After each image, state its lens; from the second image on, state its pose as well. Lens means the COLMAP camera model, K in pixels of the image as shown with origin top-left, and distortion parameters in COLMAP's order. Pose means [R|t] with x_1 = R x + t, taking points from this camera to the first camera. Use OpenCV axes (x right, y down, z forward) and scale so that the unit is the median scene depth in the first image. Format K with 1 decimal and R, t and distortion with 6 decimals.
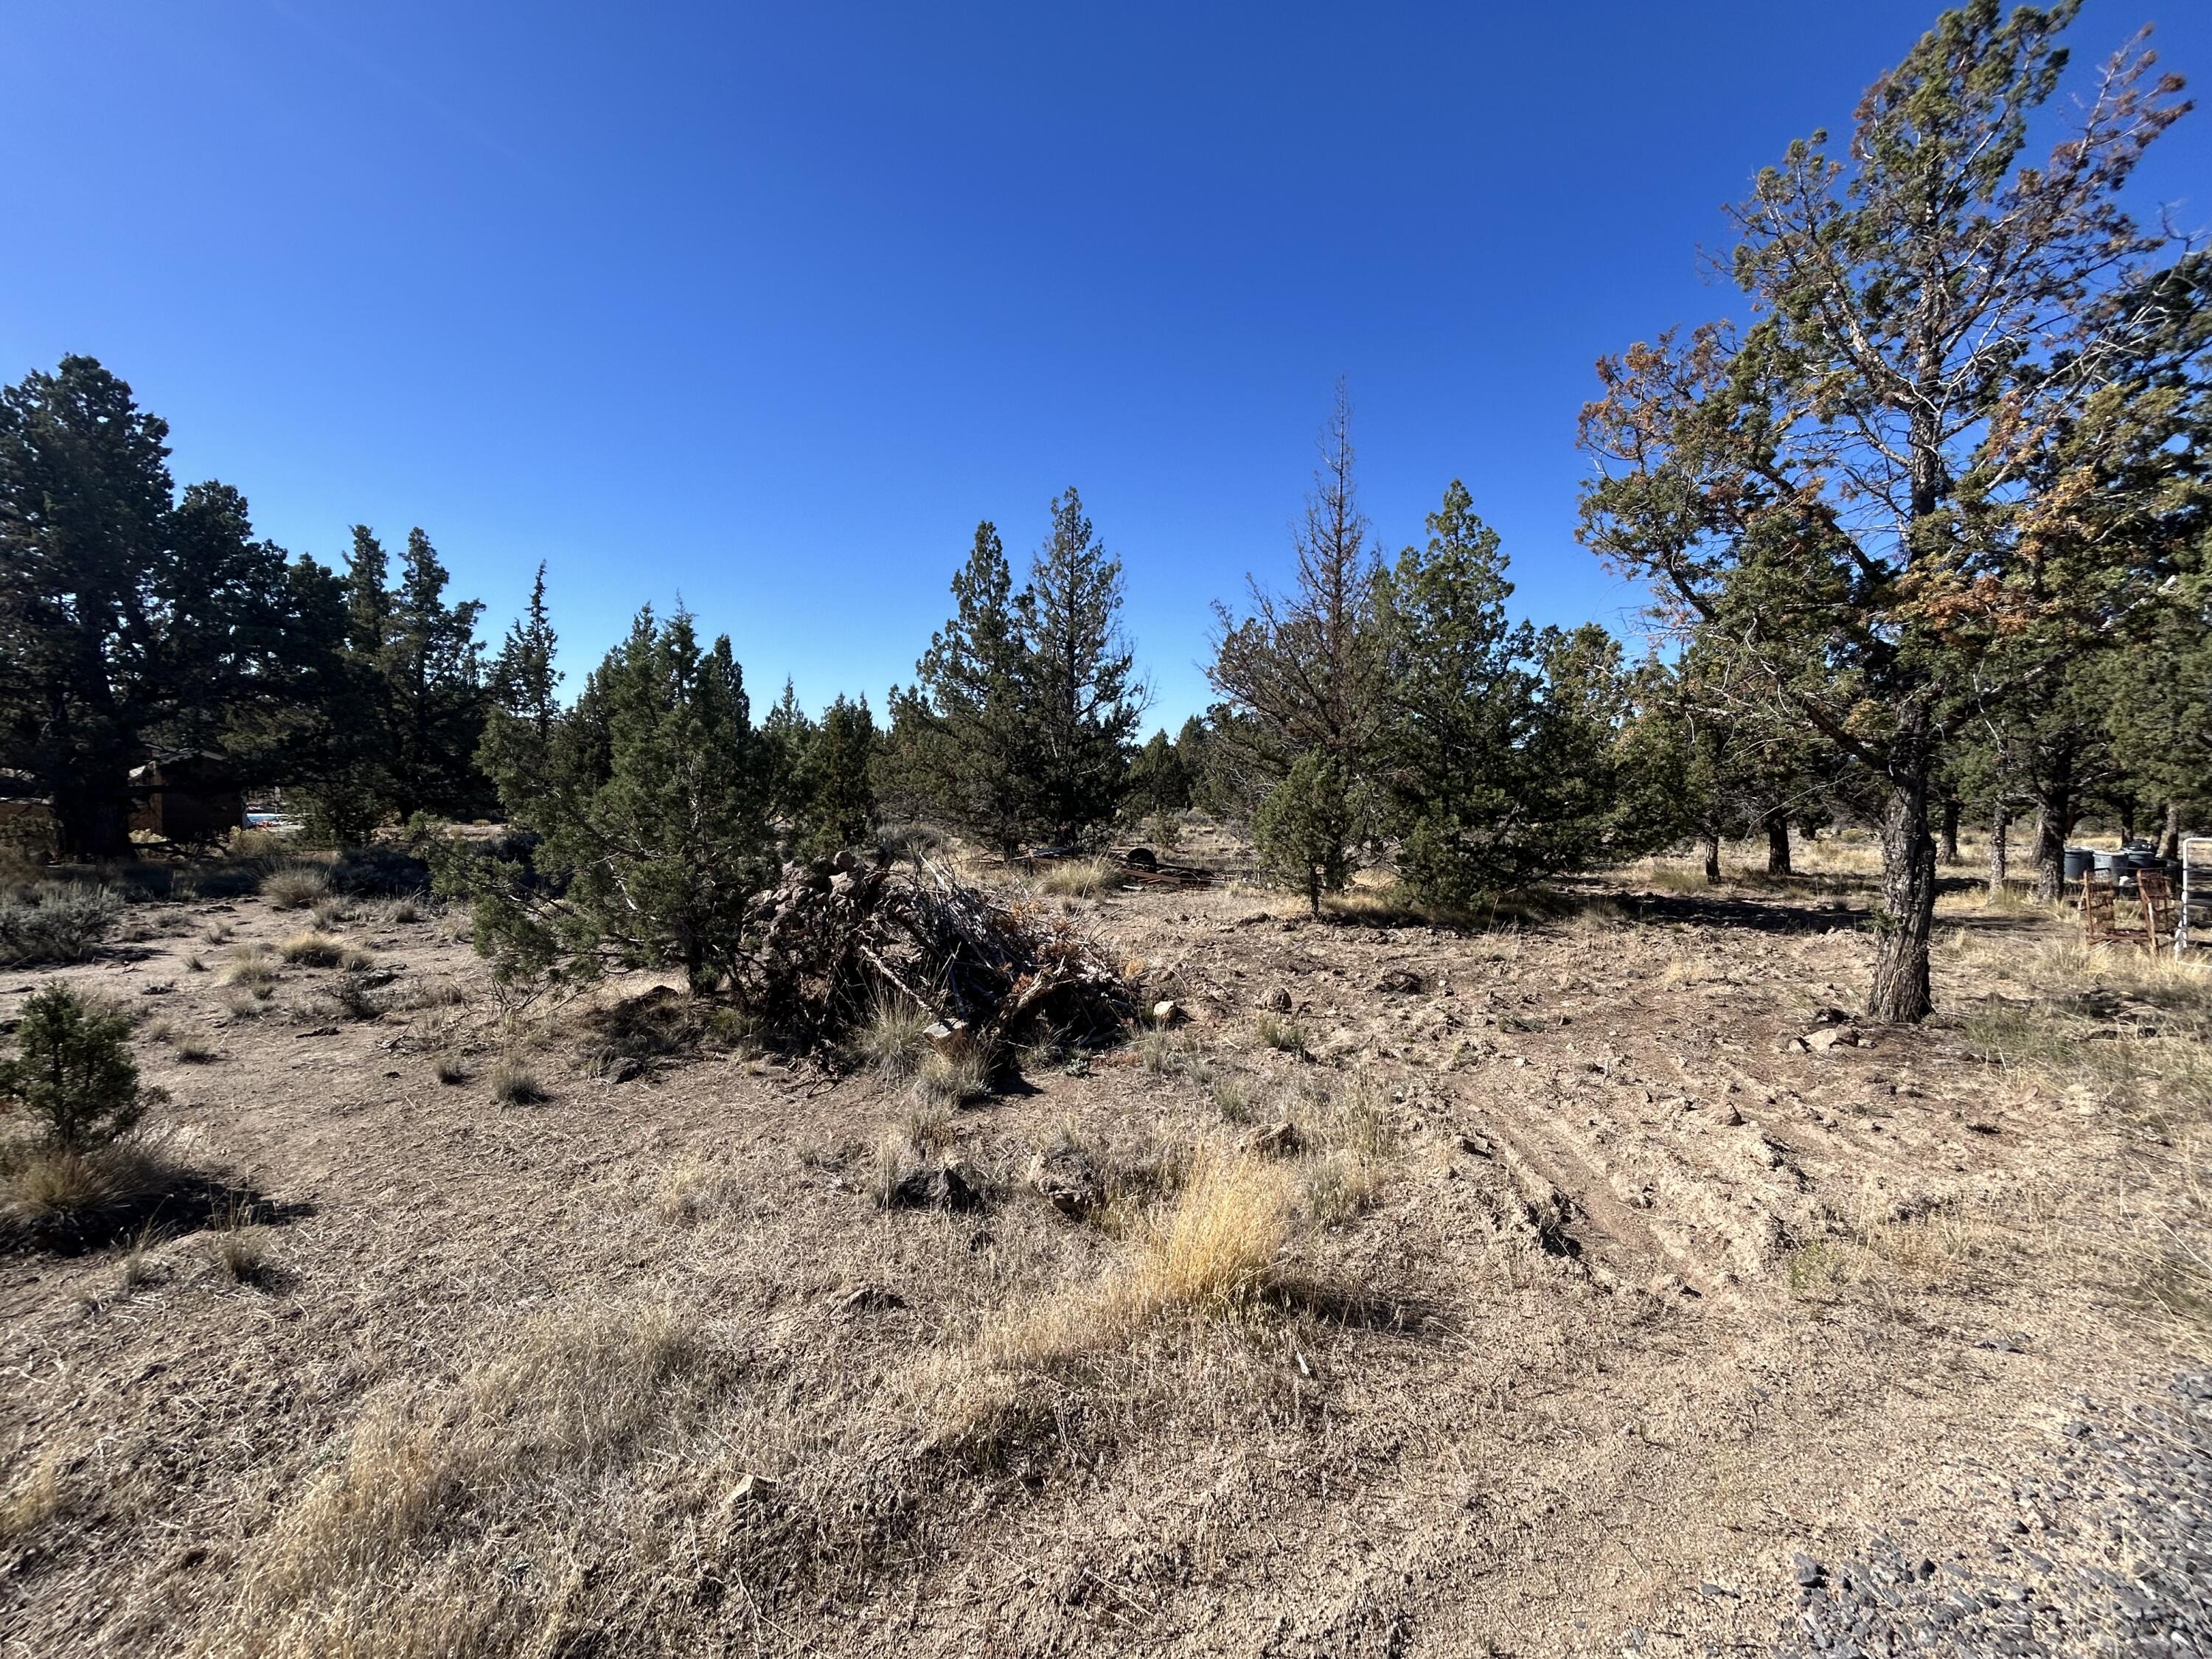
lens RADIAL K [[897.5, 0, 1107.5], [0, 897.5, 830.8], [0, 0, 1]] dist [0.001267, 0.000265]
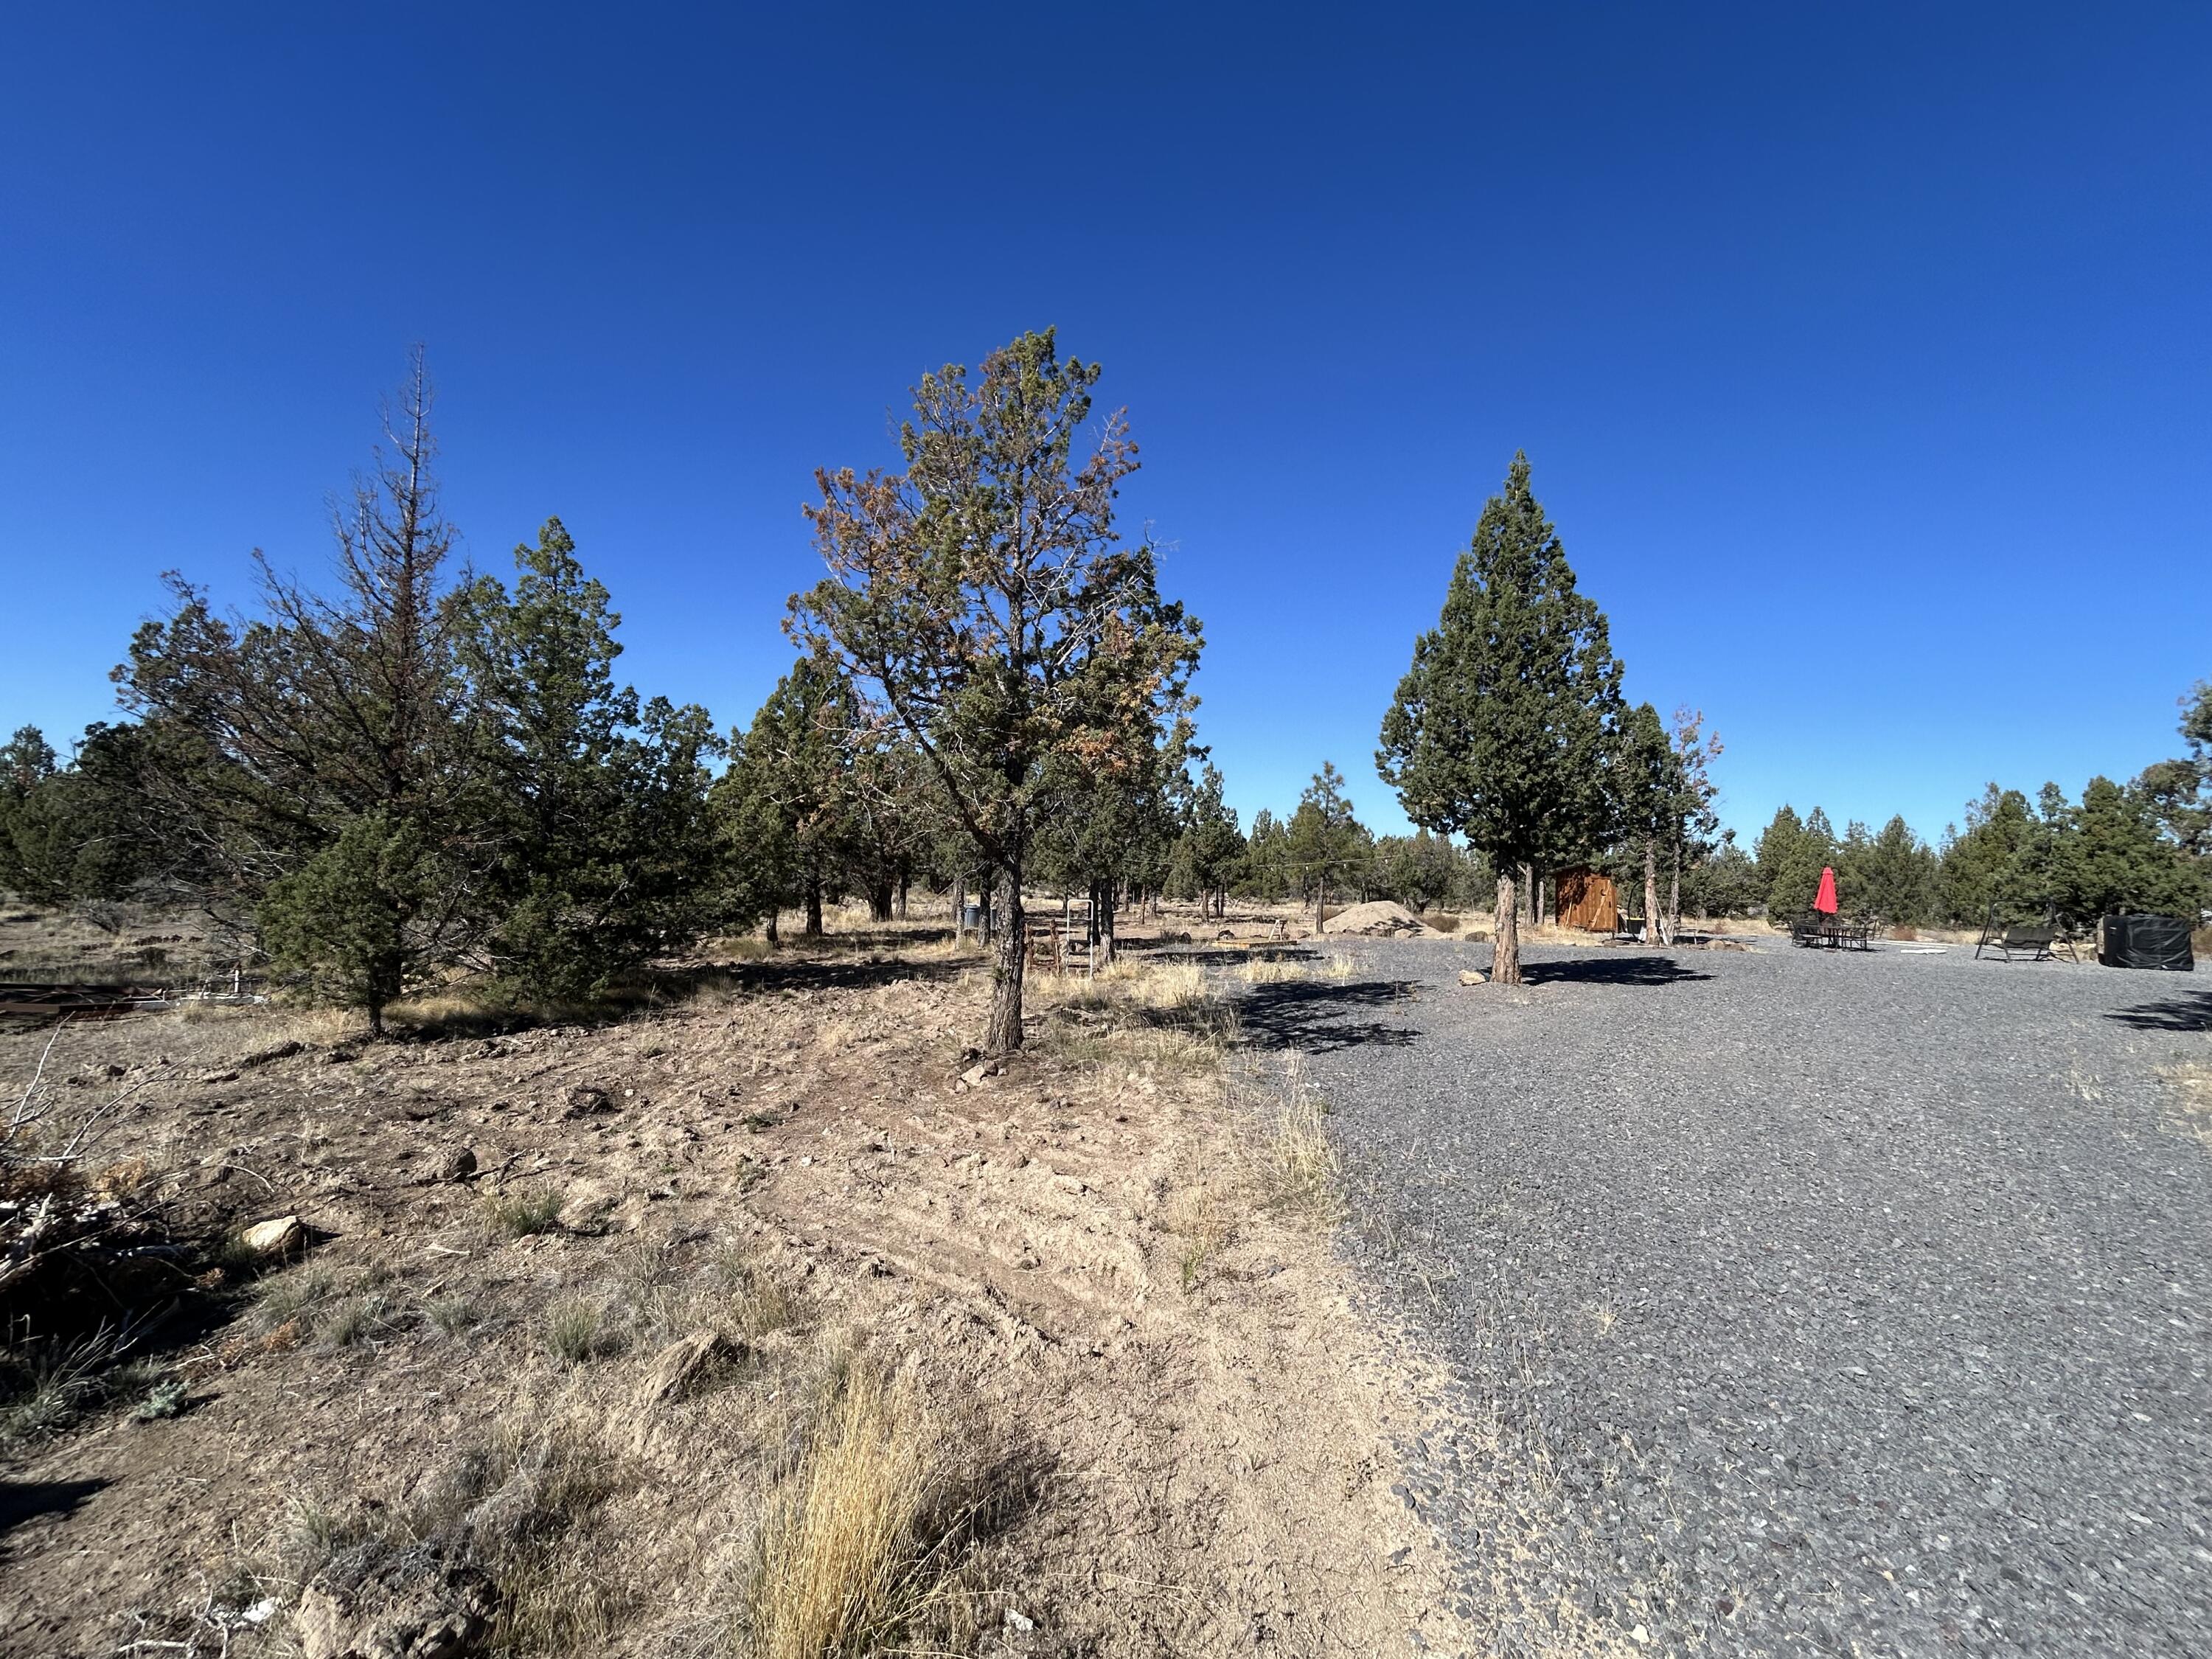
lens RADIAL K [[897.5, 0, 1108.7], [0, 897.5, 825.4], [0, 0, 1]] dist [0.001267, 0.000265]
pose [[0.519919, 0.044274, 0.853067, -0.090791], [0.024369, 0.997481, -0.066621, -0.012332], [-0.853868, 0.055425, 0.517531, 0.093461]]
